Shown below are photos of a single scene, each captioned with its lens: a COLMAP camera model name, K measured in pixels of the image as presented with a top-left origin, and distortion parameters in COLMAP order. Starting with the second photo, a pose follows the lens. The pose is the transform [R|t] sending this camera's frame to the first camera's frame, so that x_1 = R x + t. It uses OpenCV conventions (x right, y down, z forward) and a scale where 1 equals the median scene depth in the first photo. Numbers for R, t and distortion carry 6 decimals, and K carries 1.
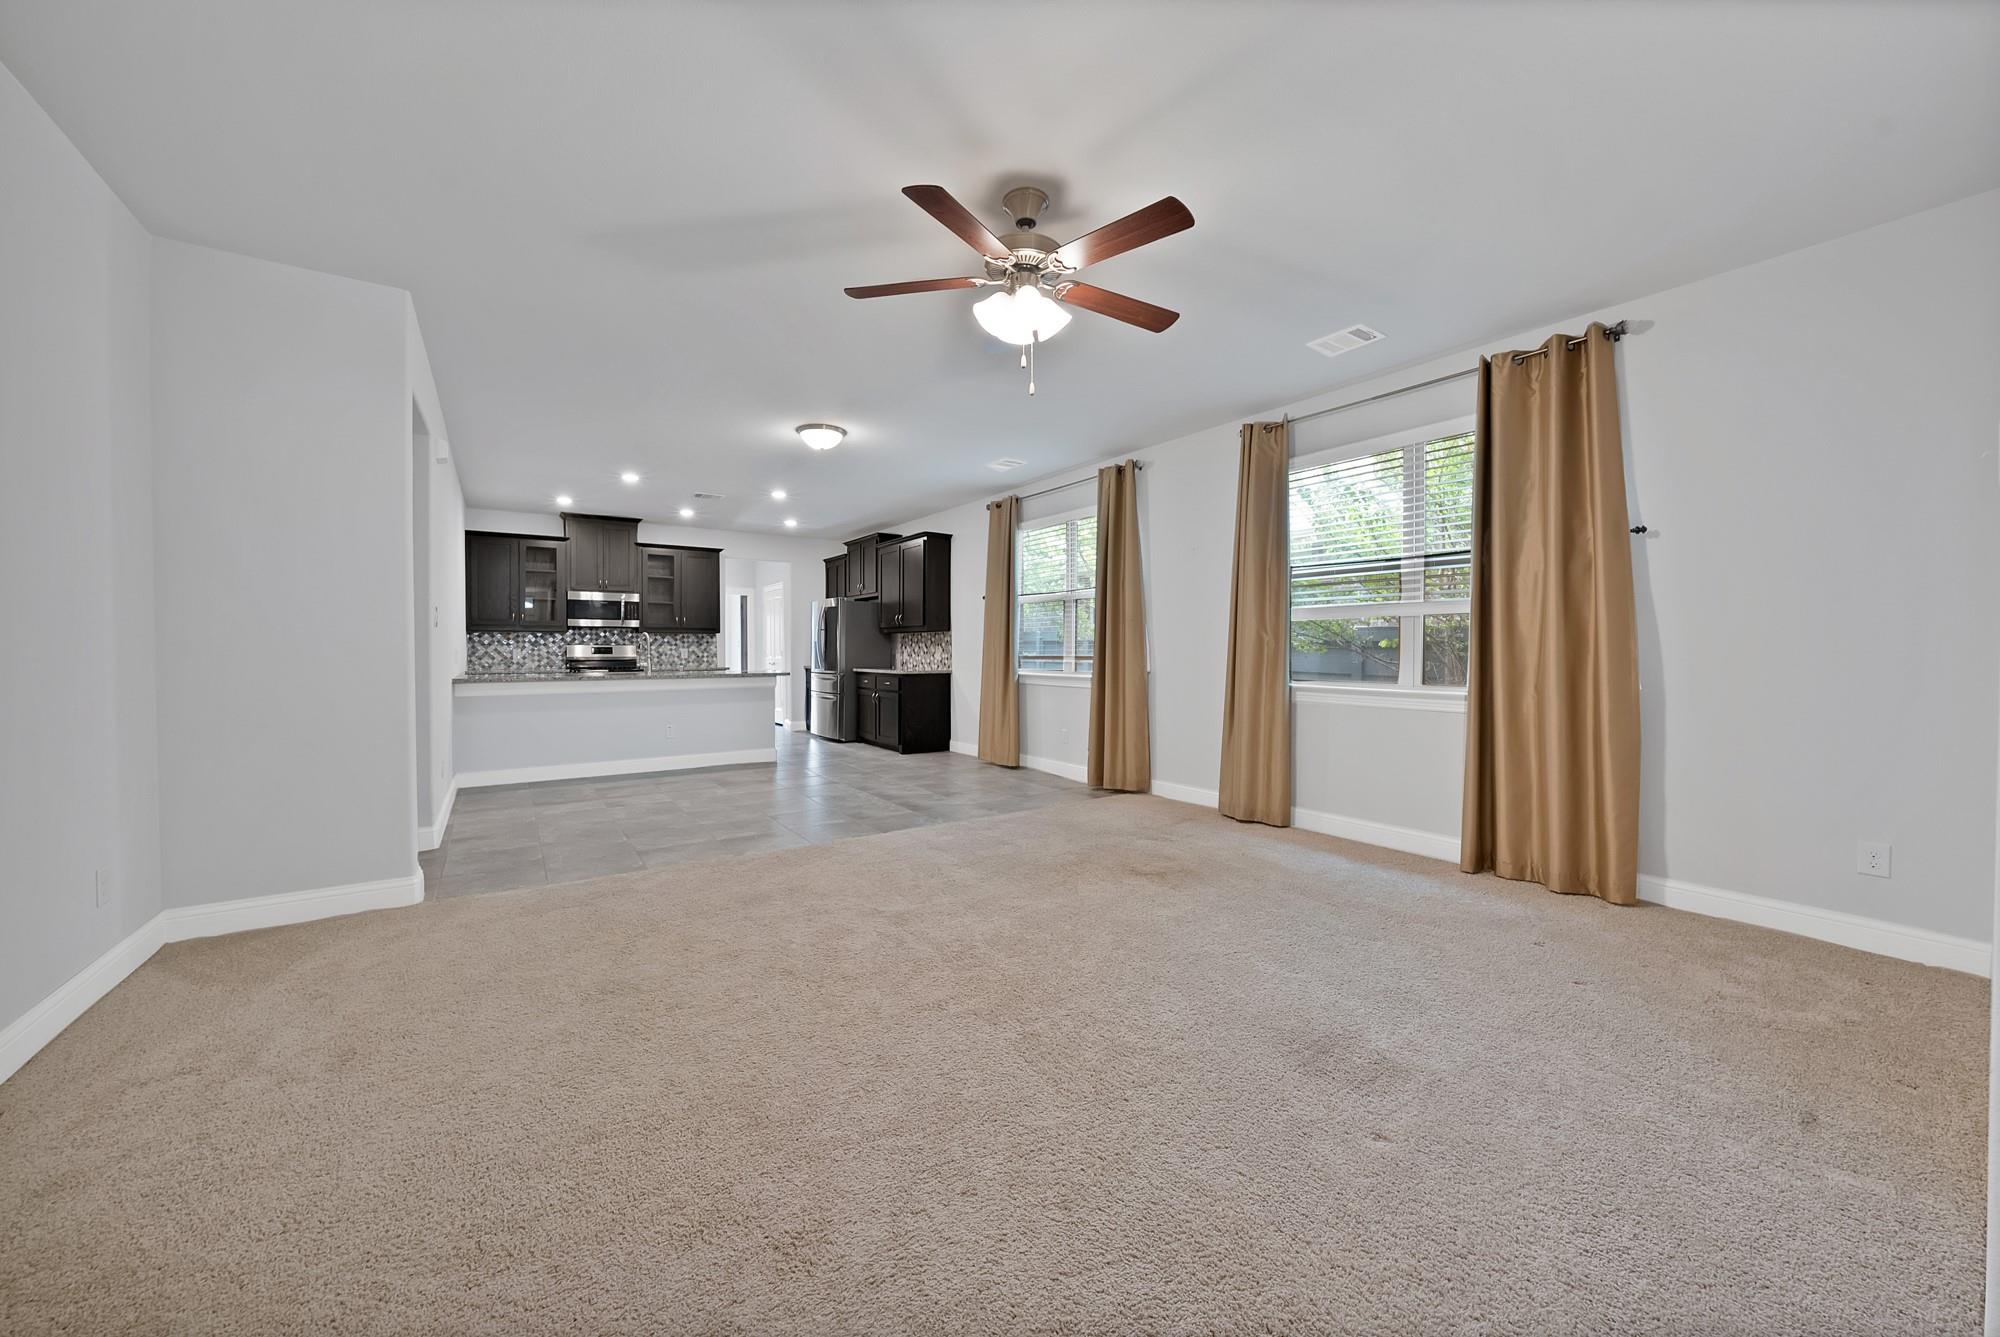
lens RADIAL K [[719.1, 0, 993.9], [0, 719.1, 657.0], [0, 0, 1]] dist [-0.021716, 0.000023]
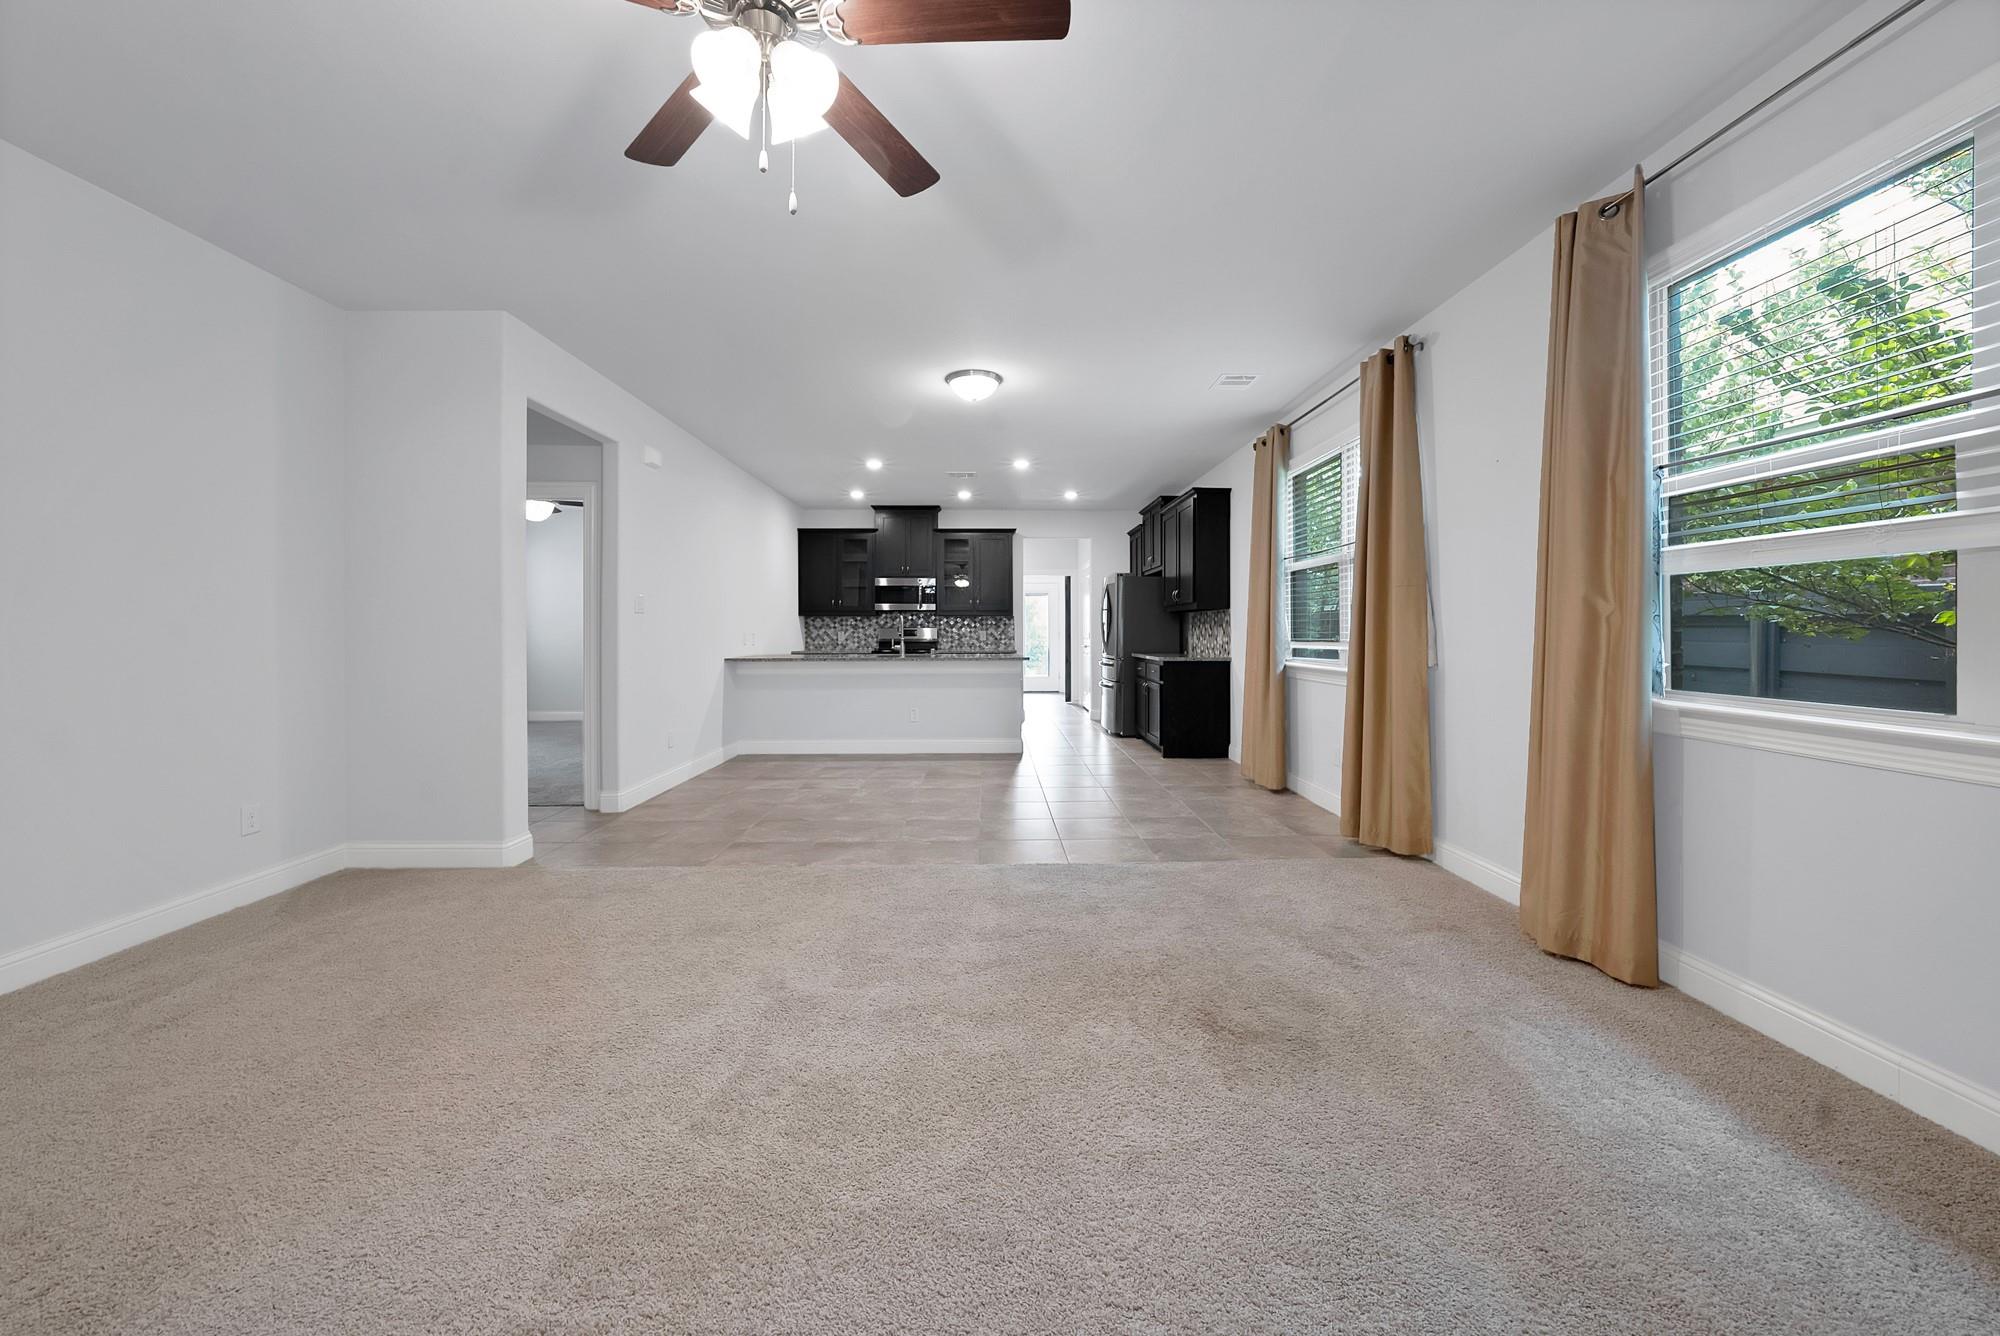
lens RADIAL K [[725.7, 0, 1004.7], [0, 725.7, 627.5], [0, 0, 1]] dist [-0.017292, 0.000124]
pose [[0.839809, -0.004519, -0.542863, 0.168369], [-0.003592, 0.999897, -0.013880, -0.002960], [0.542870, 0.013606, 0.839707, 0.187285]]
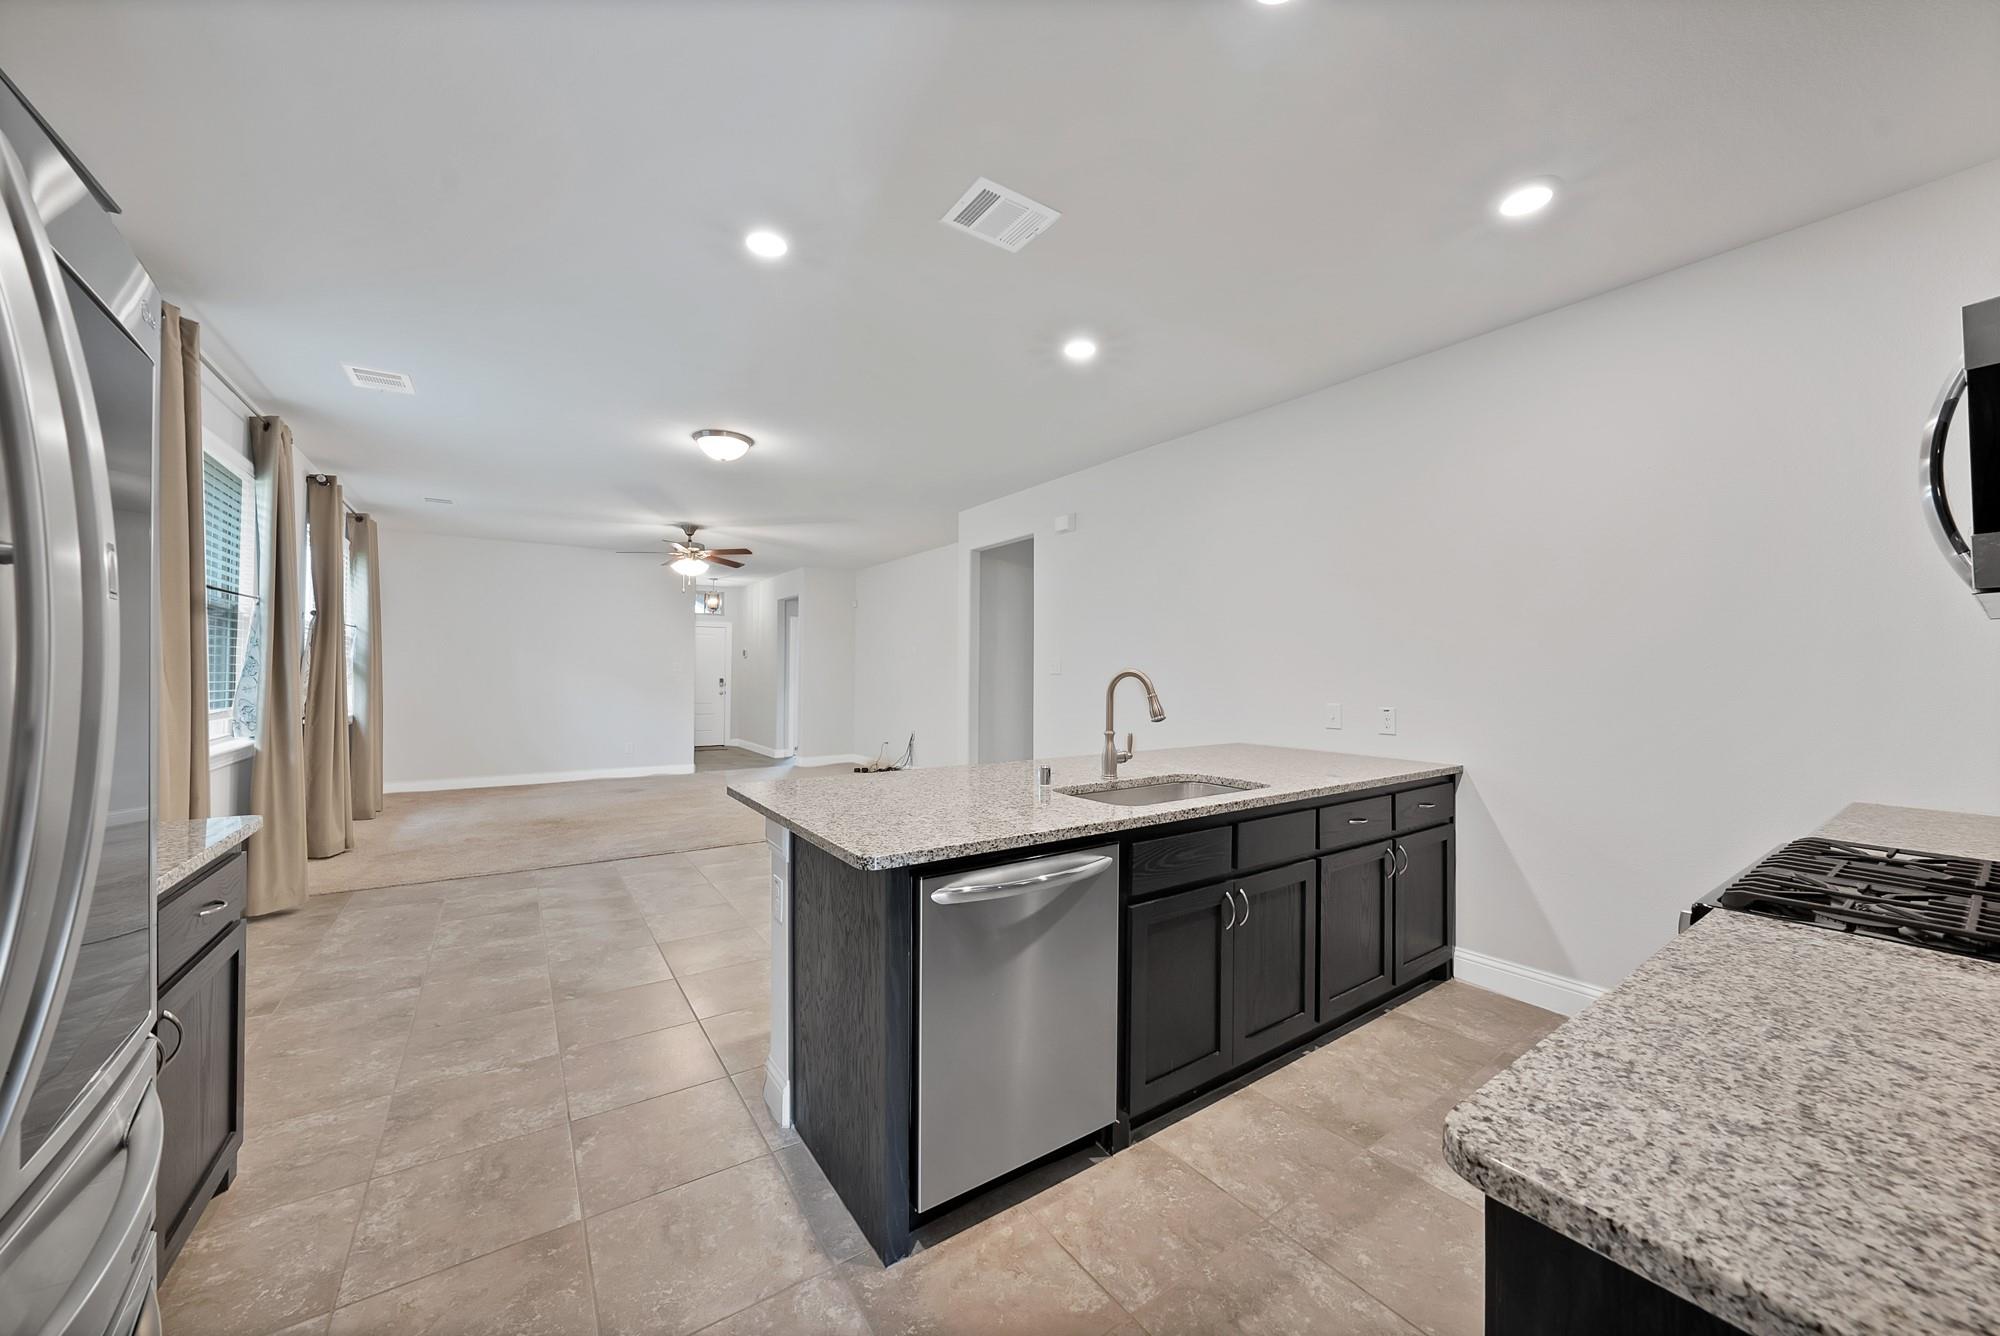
lens RADIAL K [[723.7, 0, 990.1], [0, 723.7, 657.2], [0, 0, 1]] dist [-0.022238, 0.005712]
pose [[-0.999974, -0.002121, 0.006881, -0.365190], [-0.002182, 0.999959, -0.008794, -0.032090], [-0.006862, -0.008809, -0.999938, 1.193323]]
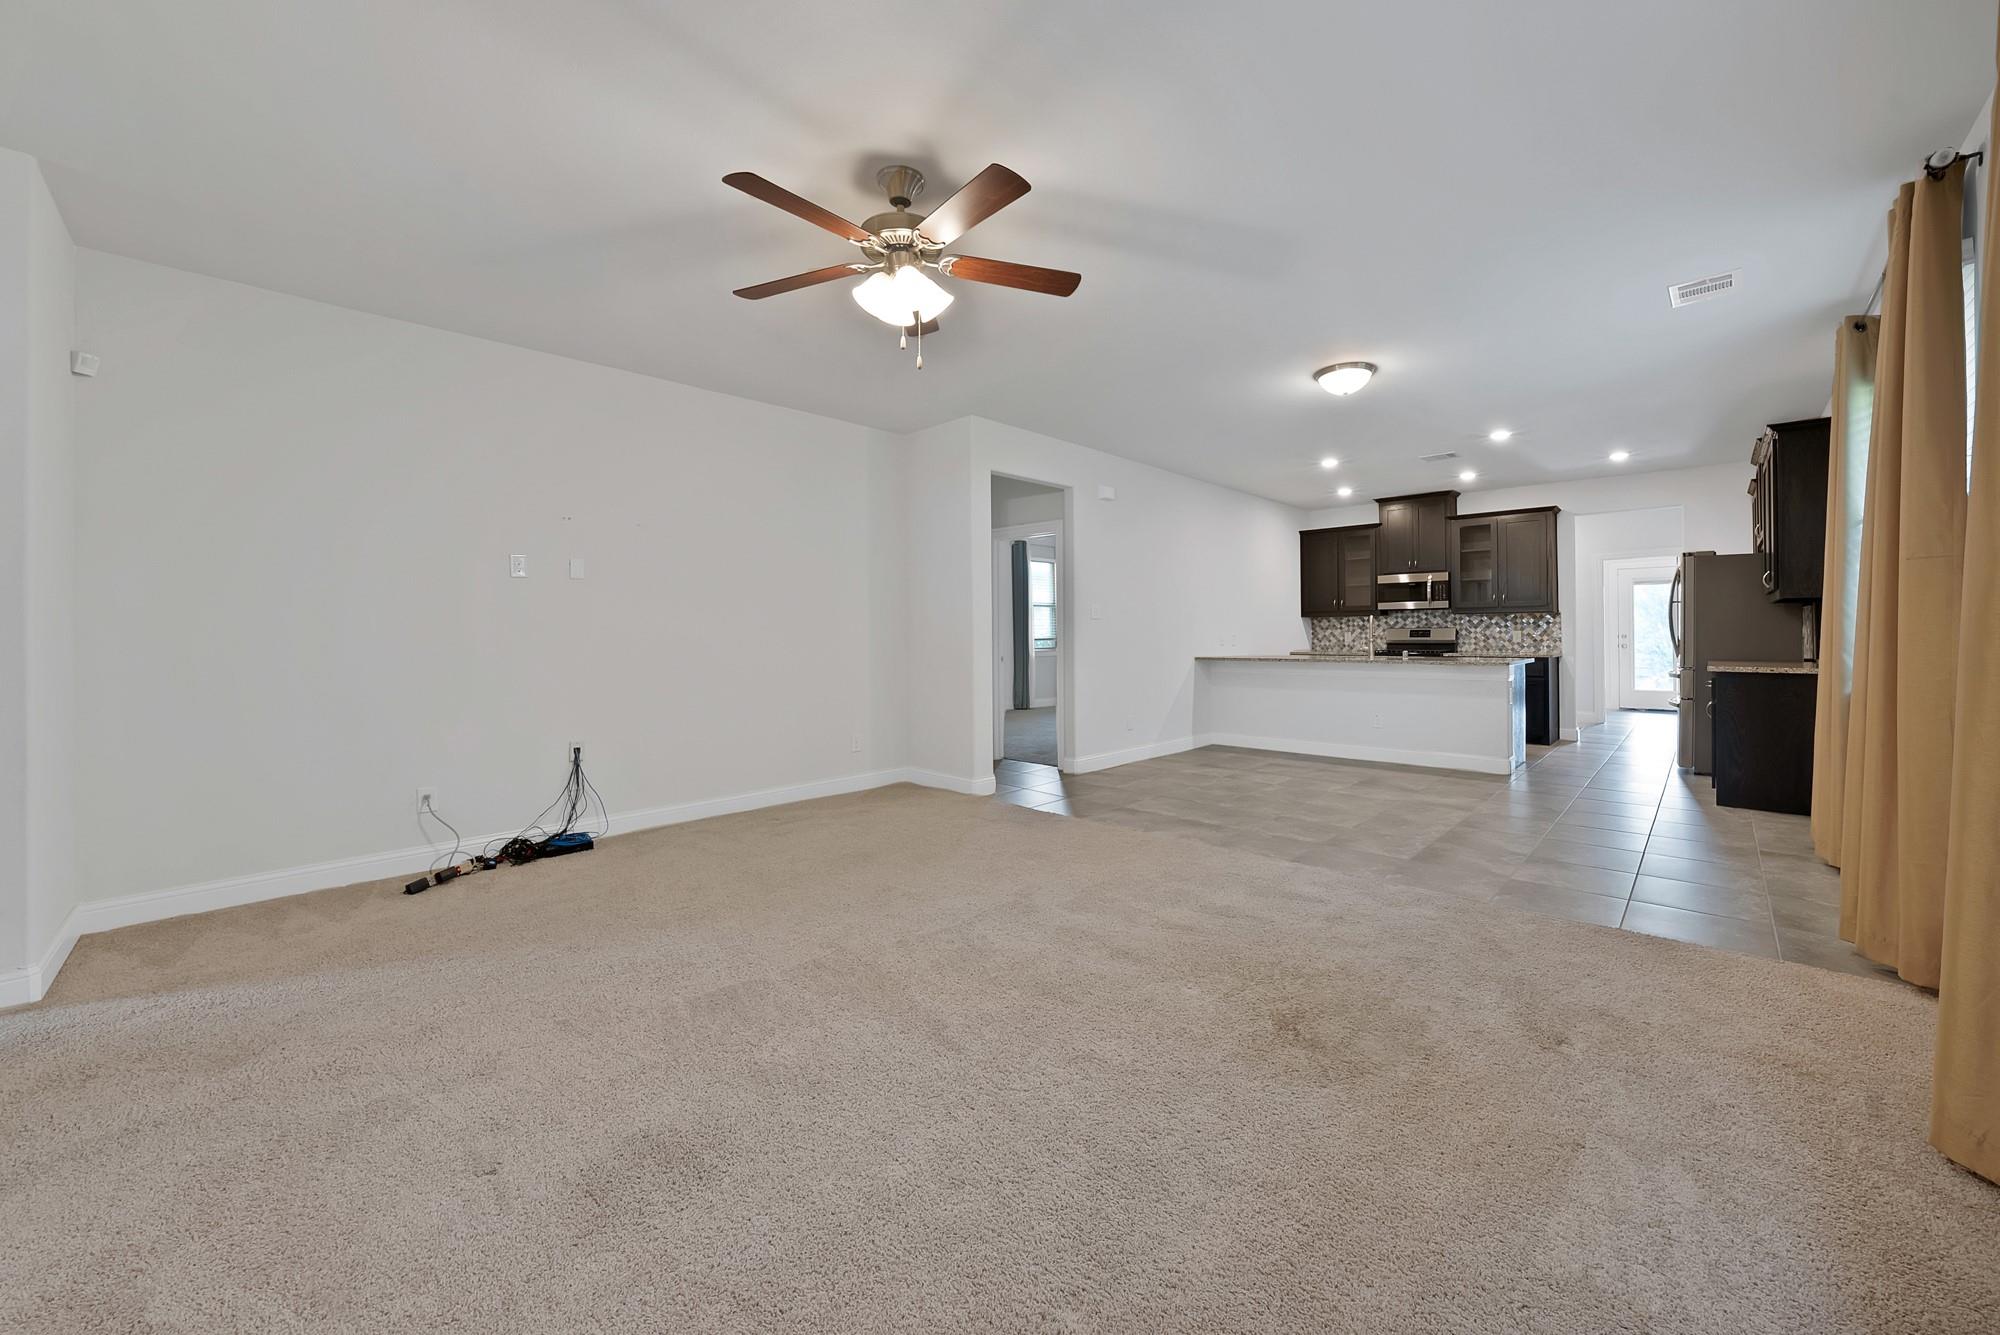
lens RADIAL K [[740.7, 0, 1045.8], [0, 740.7, 626.7], [0, 0, 1]] dist [-0.016368, 0.000030]
pose [[0.231032, -0.010882, -0.972885, 0.329207], [-0.004066, 0.999918, -0.012150, -0.004569], [0.972938, 0.006763, 0.230969, 0.297918]]
